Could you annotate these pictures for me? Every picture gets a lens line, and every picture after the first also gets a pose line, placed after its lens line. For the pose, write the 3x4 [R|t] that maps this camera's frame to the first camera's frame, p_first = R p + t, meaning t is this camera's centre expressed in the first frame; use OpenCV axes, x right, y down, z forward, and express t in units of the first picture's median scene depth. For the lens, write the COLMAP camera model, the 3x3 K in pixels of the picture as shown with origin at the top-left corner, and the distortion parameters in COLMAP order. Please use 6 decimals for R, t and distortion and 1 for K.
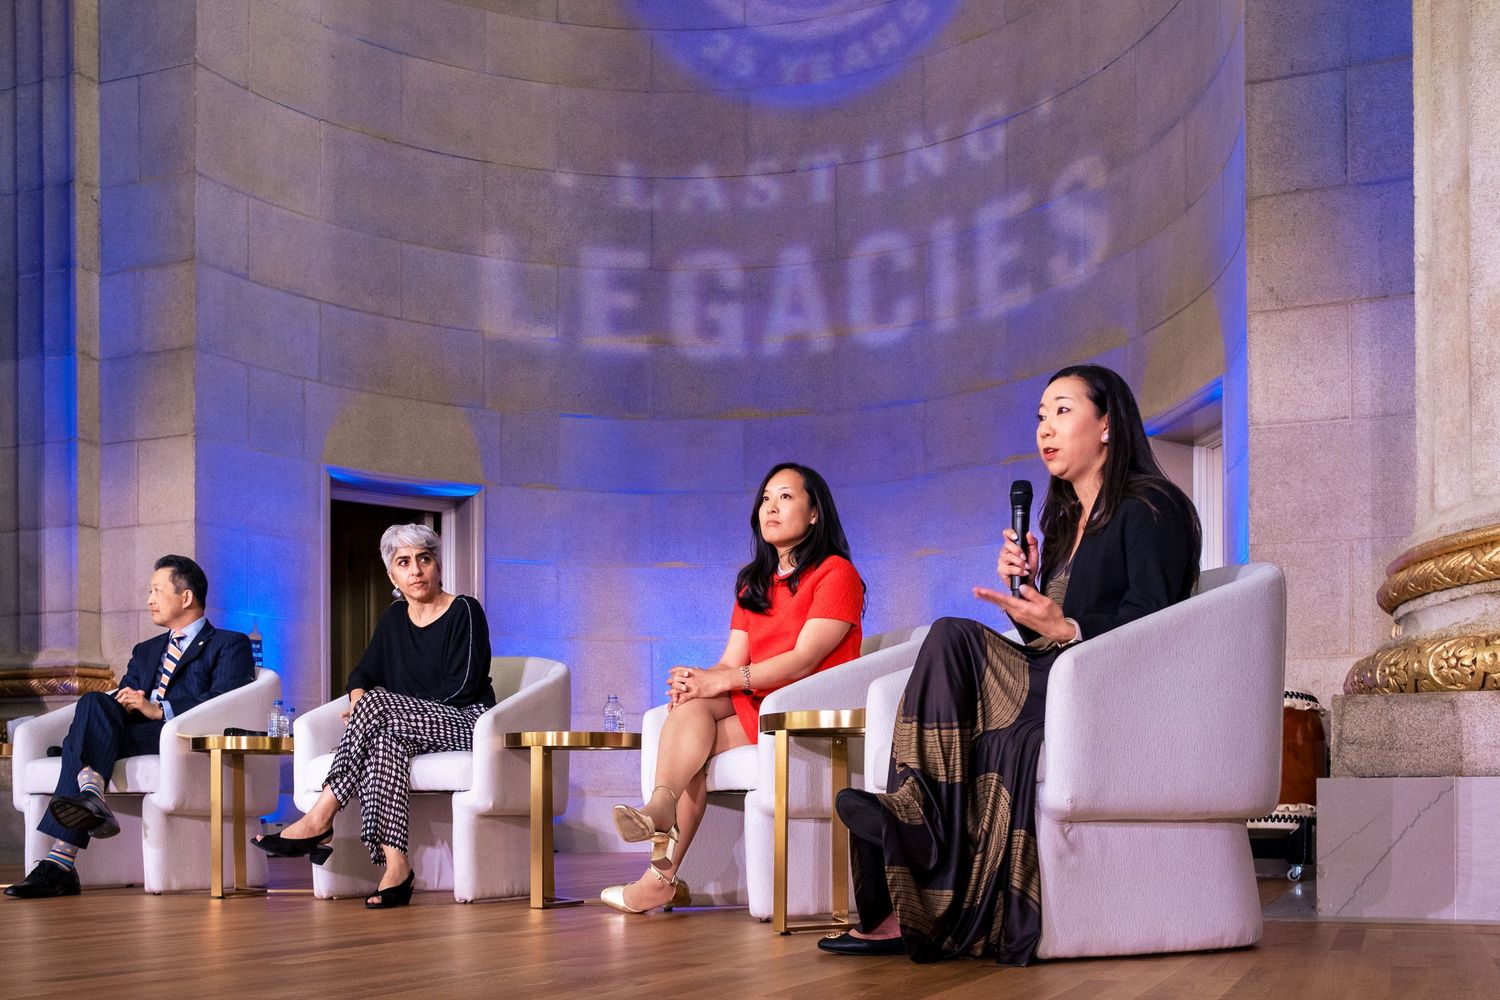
lens RADIAL K [[1588.6, 0, 795.7], [0, 1588.6, 806.9], [0, 0, 1]] dist [-0.025364, 0.034706]
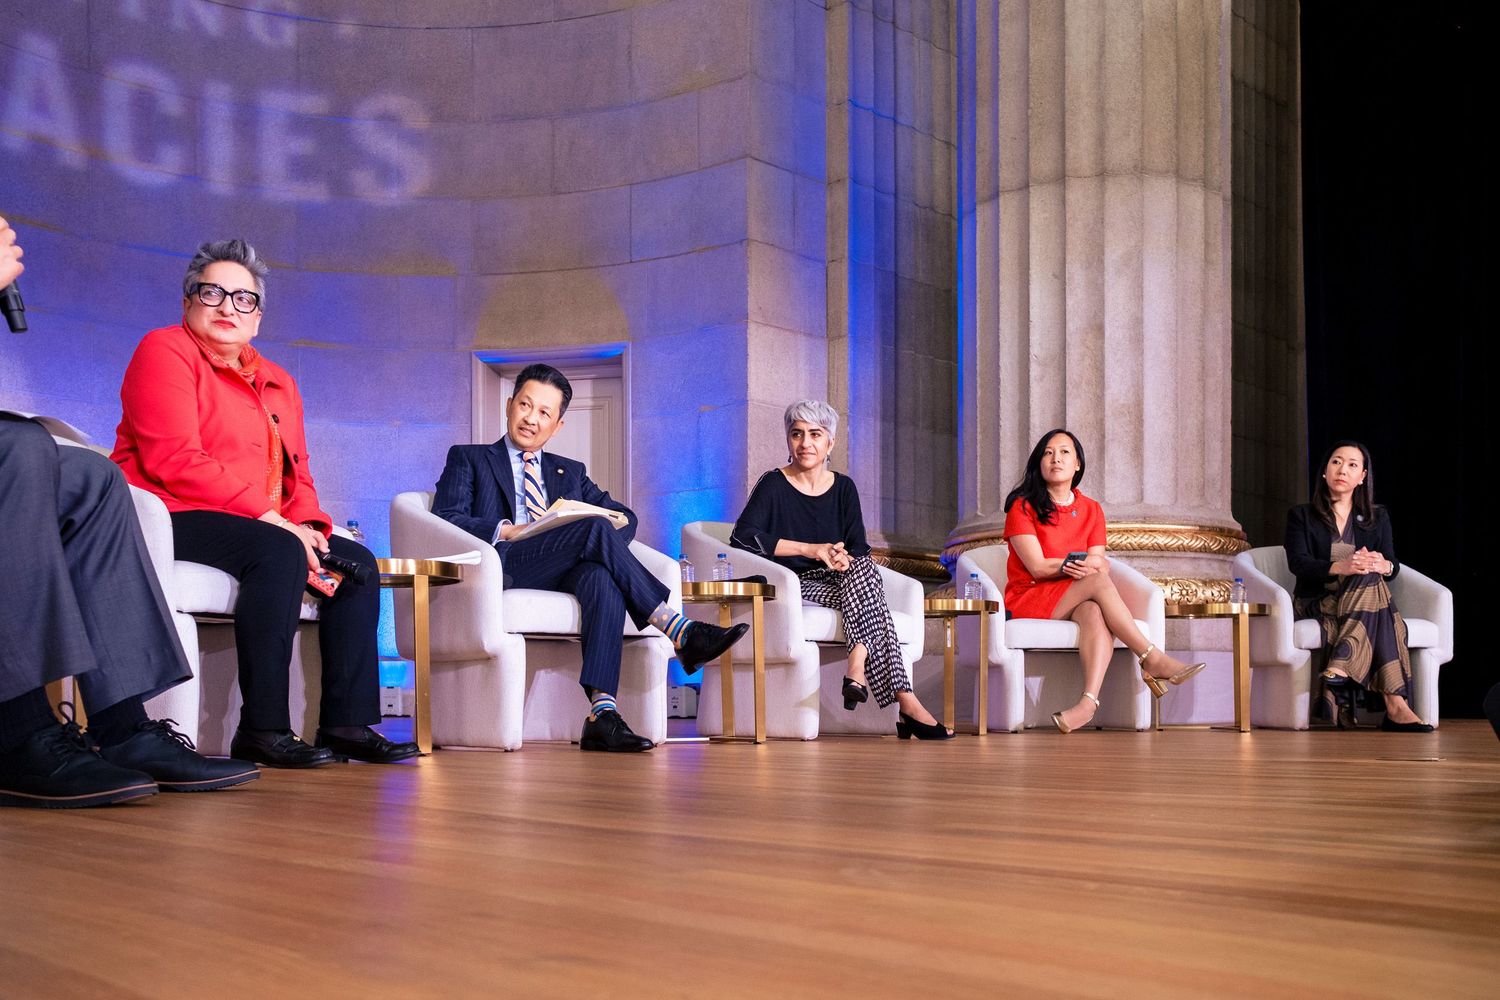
lens RADIAL K [[1486.8, 0, 754.0], [0, 1486.8, 719.0], [0, 0, 1]] dist [-0.042485, 0.056258]
pose [[0.397566, -0.015636, 0.917440, -0.648377], [-0.000482, 0.999851, 0.017250, 0.013989], [-0.917574, -0.007300, 0.397499, 0.327764]]
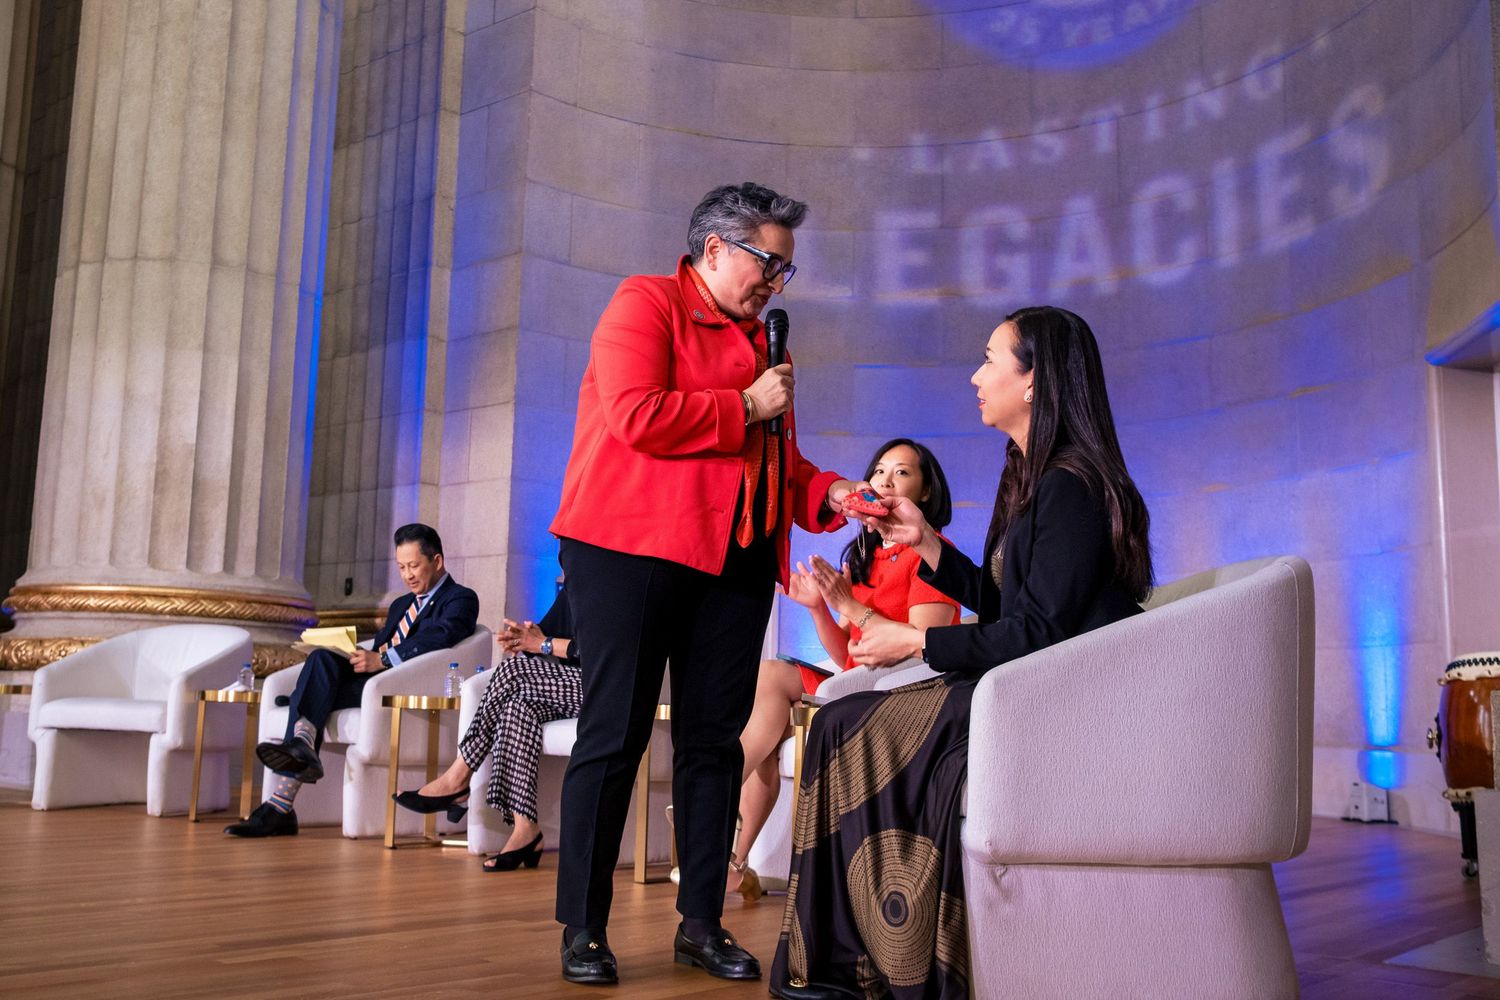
lens RADIAL K [[1508.5, 0, 718.7], [0, 1508.5, 476.7], [0, 0, 1]] dist [-0.076137, 0.173629]
pose [[0.947317, -0.023354, -0.319444, 0.090817], [-0.026715, 0.988102, -0.151461, -0.022022], [0.319180, 0.152016, 0.935422, 0.046769]]
